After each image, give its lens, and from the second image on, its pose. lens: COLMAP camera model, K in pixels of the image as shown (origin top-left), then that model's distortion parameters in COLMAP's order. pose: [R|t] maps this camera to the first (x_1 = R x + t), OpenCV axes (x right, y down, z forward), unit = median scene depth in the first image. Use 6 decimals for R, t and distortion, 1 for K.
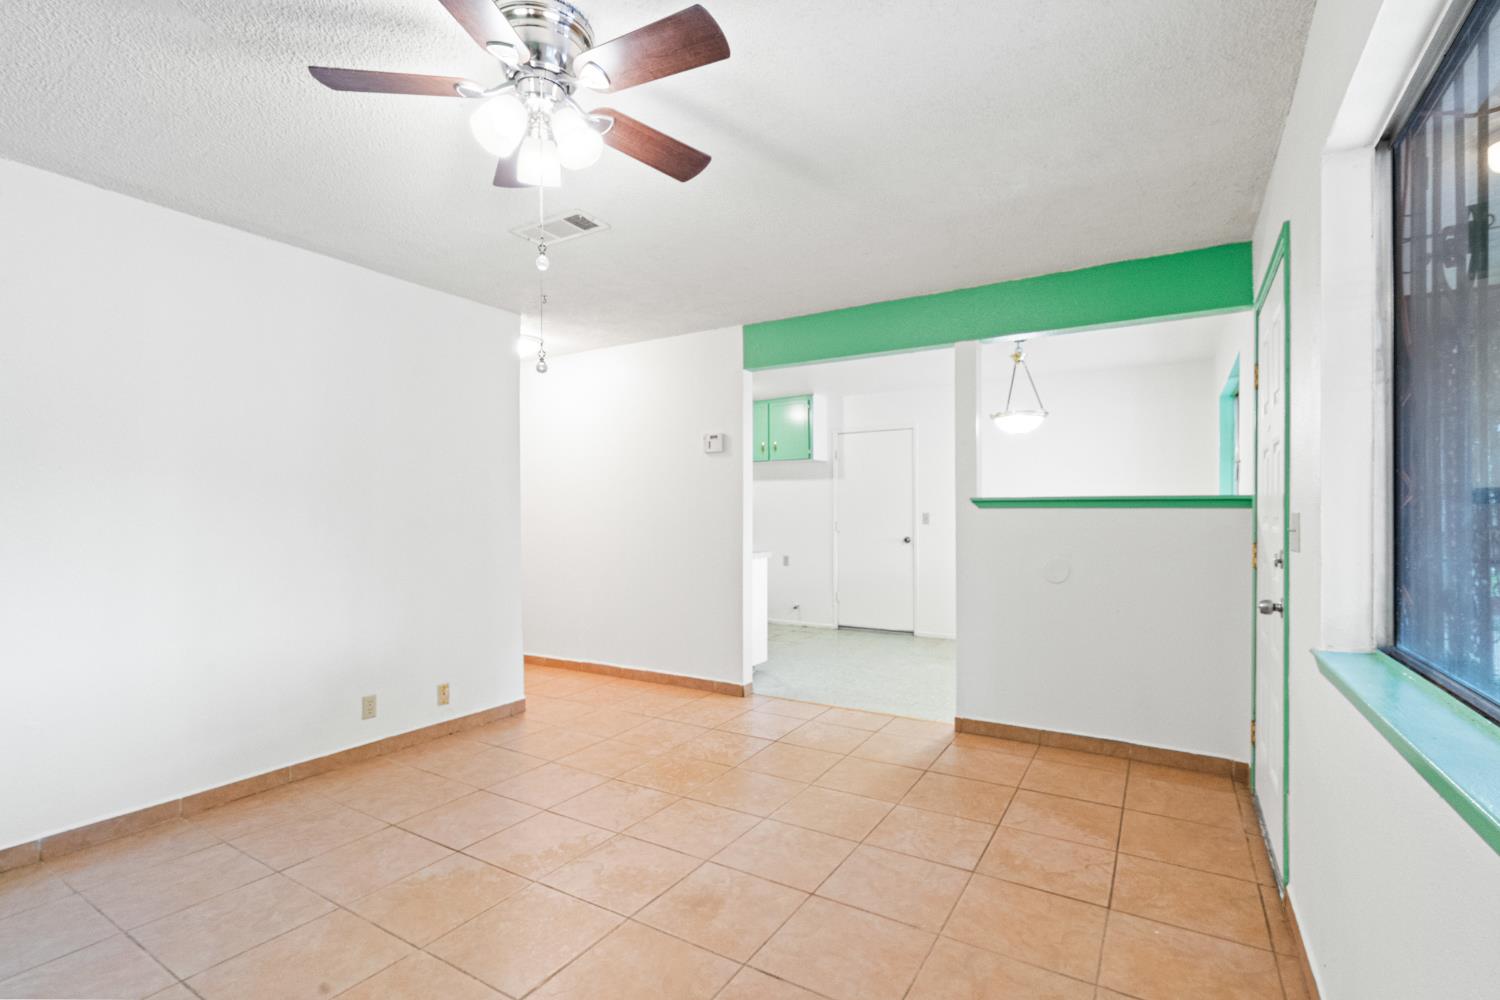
lens RADIAL K [[687.5, 0, 752.3], [0, 687.5, 507.8], [0, 0, 1]] dist [-0.002119, 0.002353]
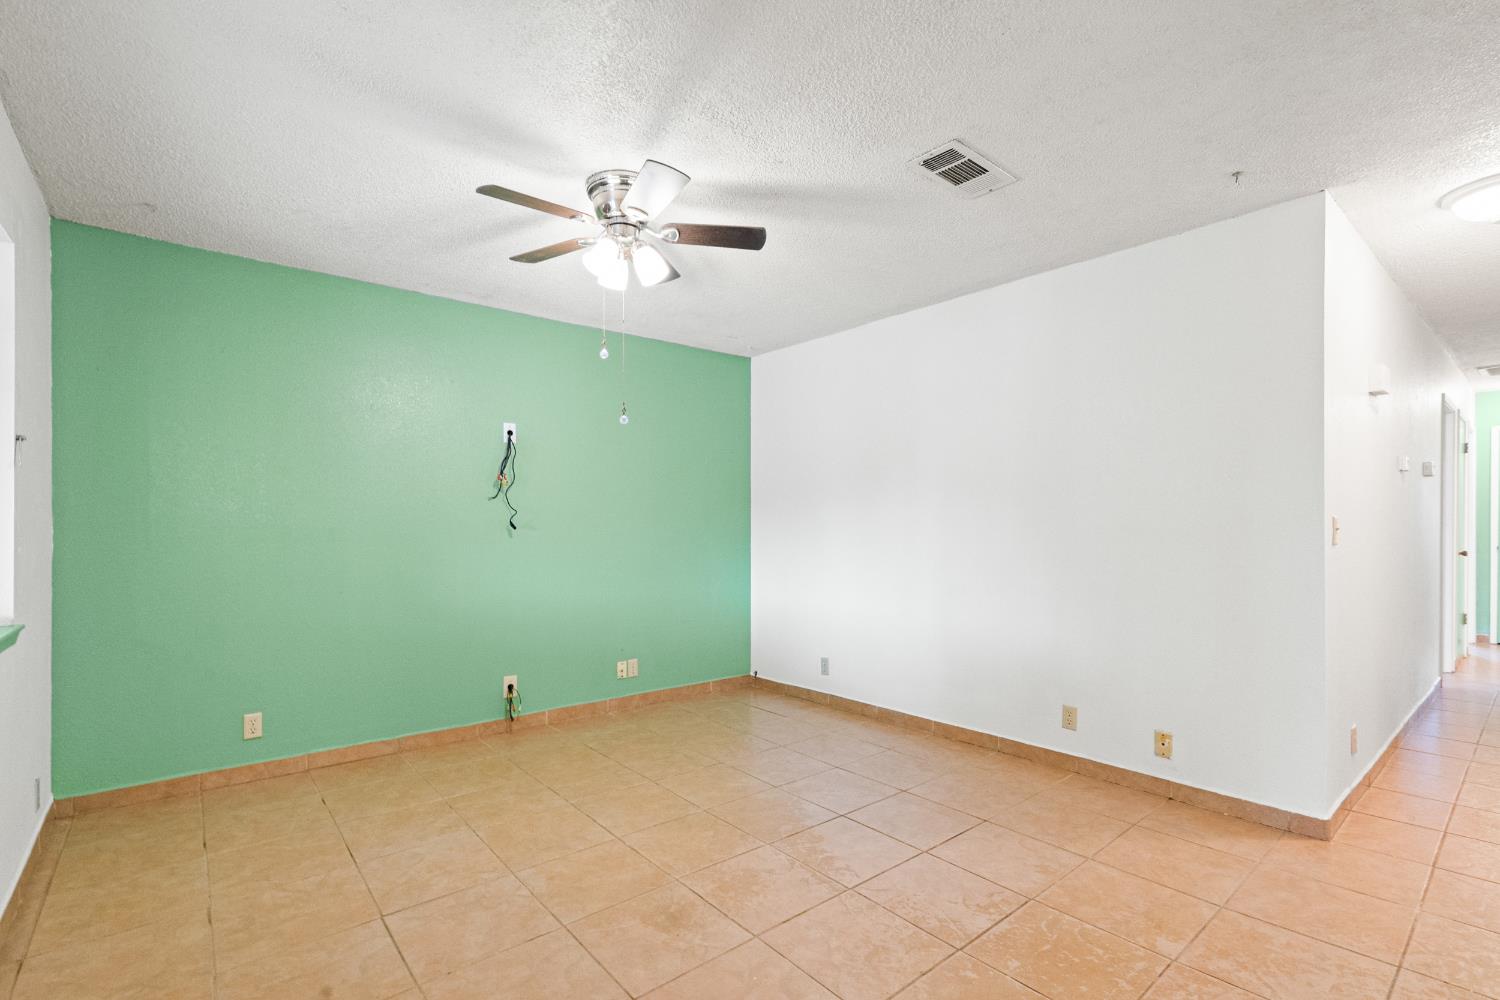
lens RADIAL K [[687.5, 0, 745.6], [0, 687.5, 524.6], [0, 0, 1]] dist [-0.002119, 0.002353]
pose [[-0.325407, 0.005688, -0.945557, 0.628622], [0.014125, 0.999900, 0.001154, 0.012528], [0.945468, -0.012980, -0.325455, 1.102886]]
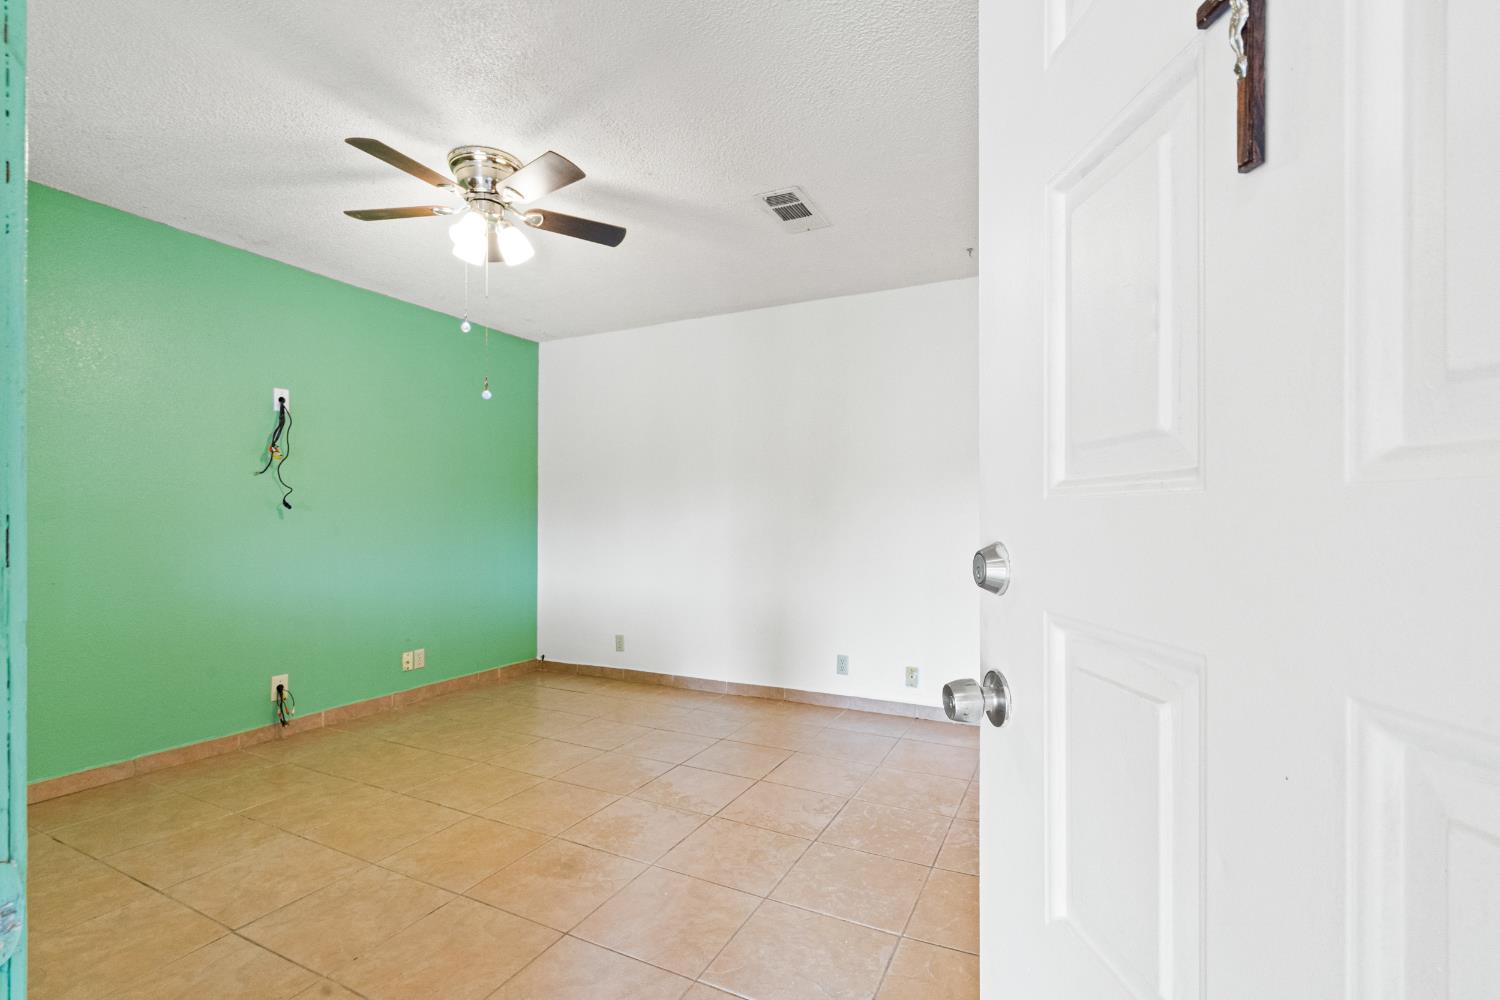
lens RADIAL K [[687.5, 0, 743.9], [0, 687.5, 512.3], [0, 0, 1]] dist [-0.002119, 0.002353]
pose [[0.077849, -0.003609, -0.996959, 0.760688], [0.010175, 0.999944, -0.002826, 0.035493], [0.996913, -0.009924, 0.077882, 0.921561]]
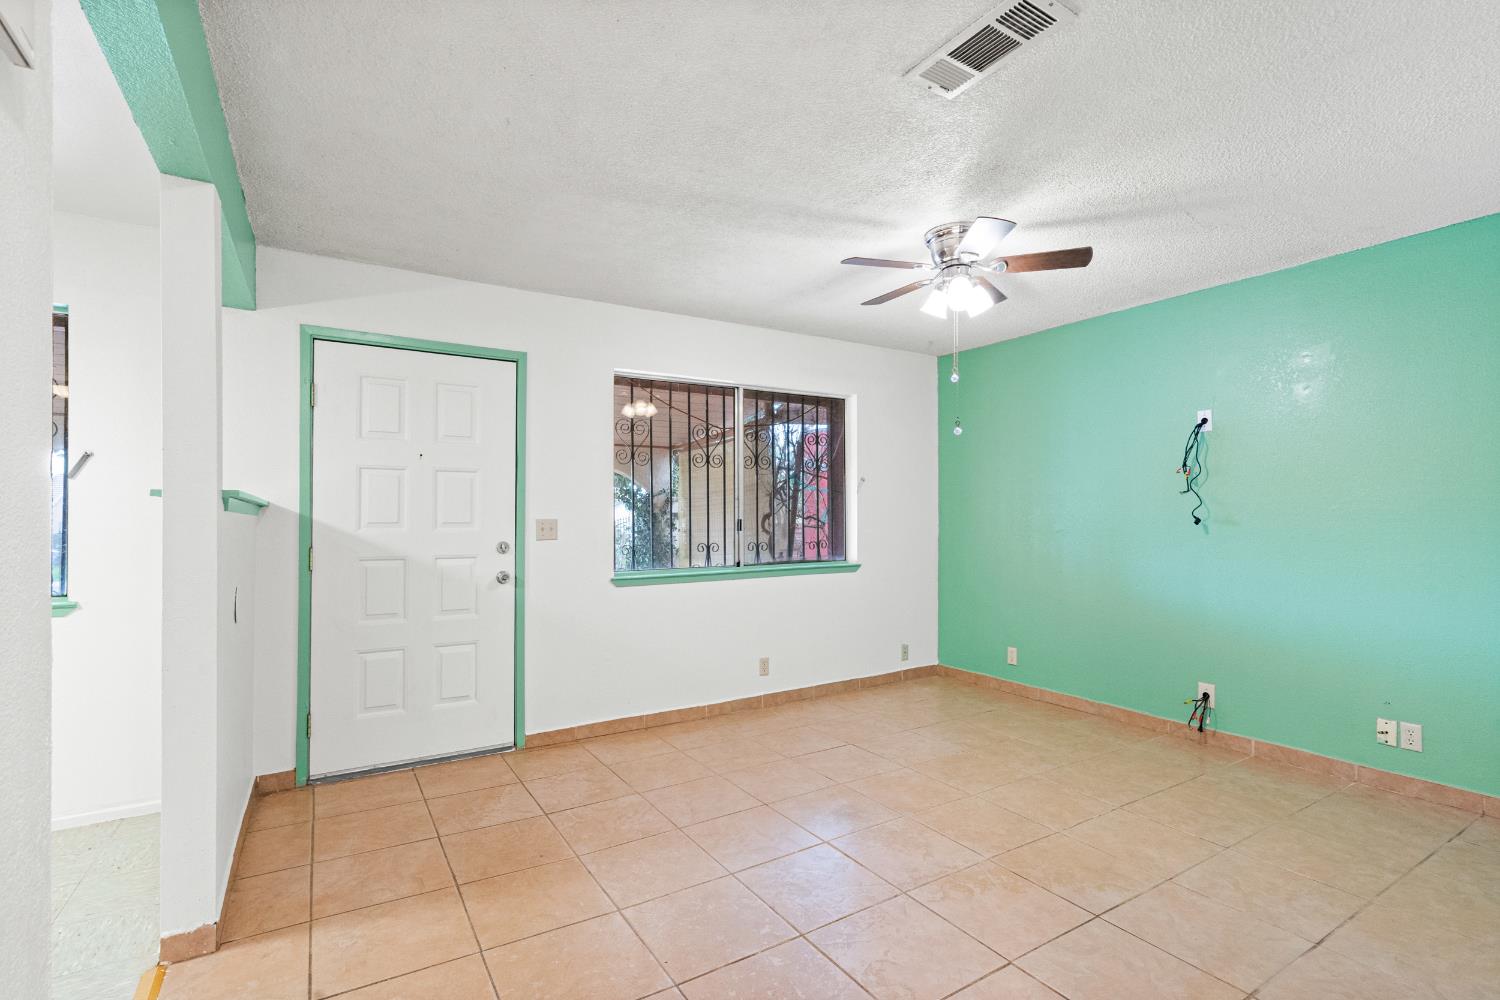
lens RADIAL K [[687.5, 0, 744.3], [0, 687.5, 507.3], [0, 0, 1]] dist [-0.002119, 0.002353]
pose [[-0.888668, 0.013463, 0.458353, -0.392687], [0.000922, 0.999619, -0.027574, 0.019623], [-0.458550, -0.024081, -0.888342, 1.761365]]
